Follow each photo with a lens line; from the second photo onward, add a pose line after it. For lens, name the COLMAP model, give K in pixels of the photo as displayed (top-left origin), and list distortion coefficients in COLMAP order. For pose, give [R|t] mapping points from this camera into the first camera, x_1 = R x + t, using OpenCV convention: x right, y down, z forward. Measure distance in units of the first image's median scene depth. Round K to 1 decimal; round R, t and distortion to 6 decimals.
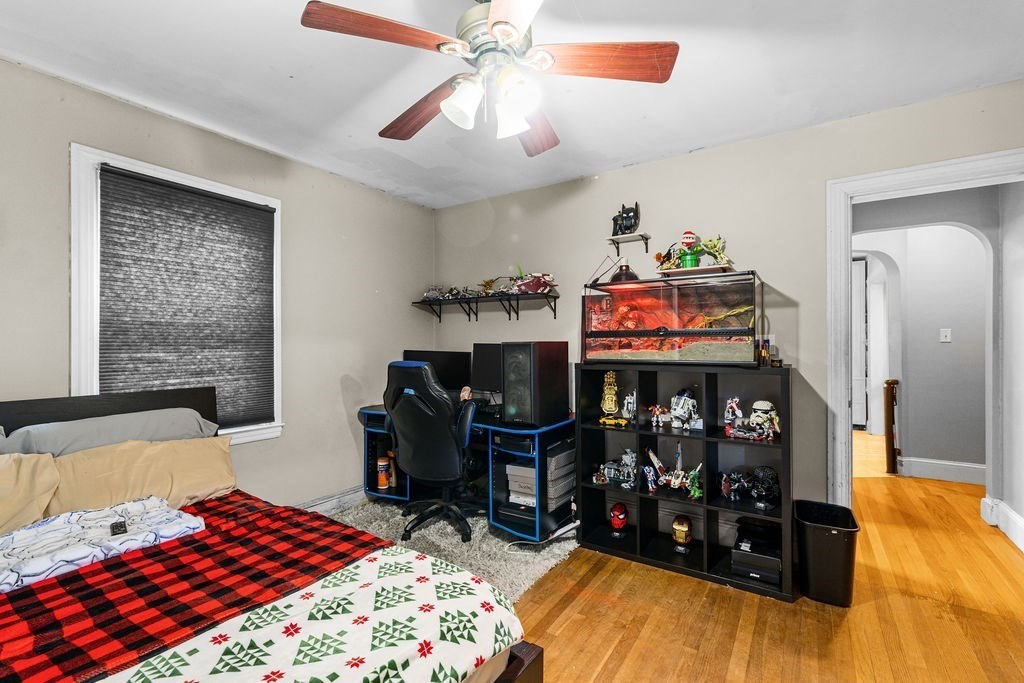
lens RADIAL K [[440.9, 0, 516.6], [0, 440.9, 342.0], [0, 0, 1]] dist [-0.000840, 0.000086]
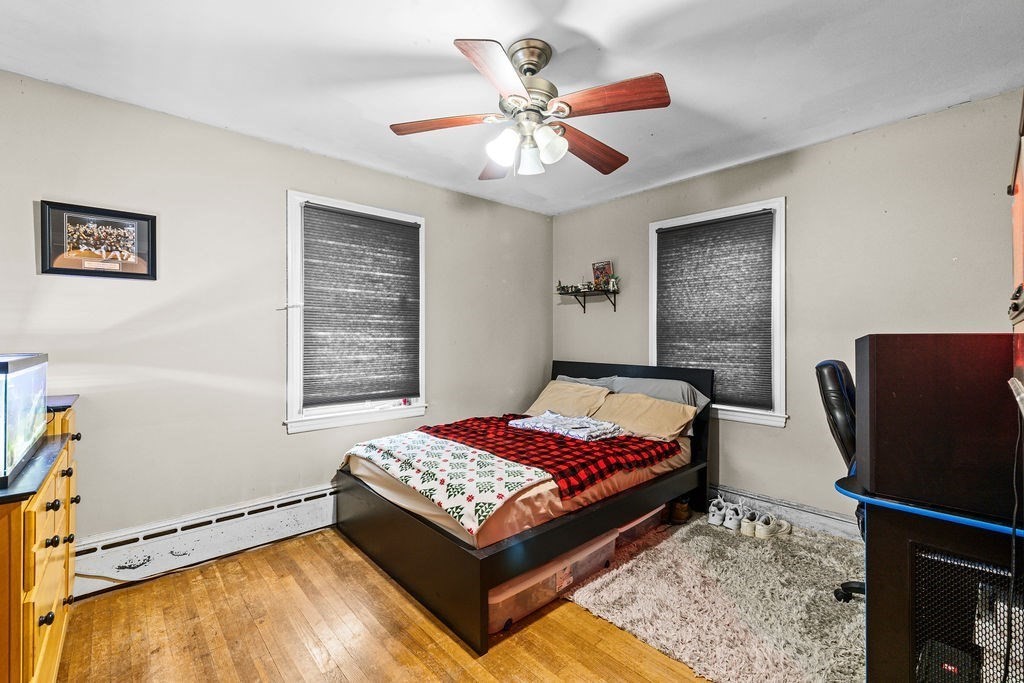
lens RADIAL K [[440.9, 0, 515.3], [0, 440.9, 338.0], [0, 0, 1]] dist [-0.000840, 0.000086]
pose [[-0.231909, 0.004354, -0.972728, 0.748077], [0.000686, 0.999990, 0.004312, 0.002099], [0.972737, 0.000332, -0.231910, 0.782518]]
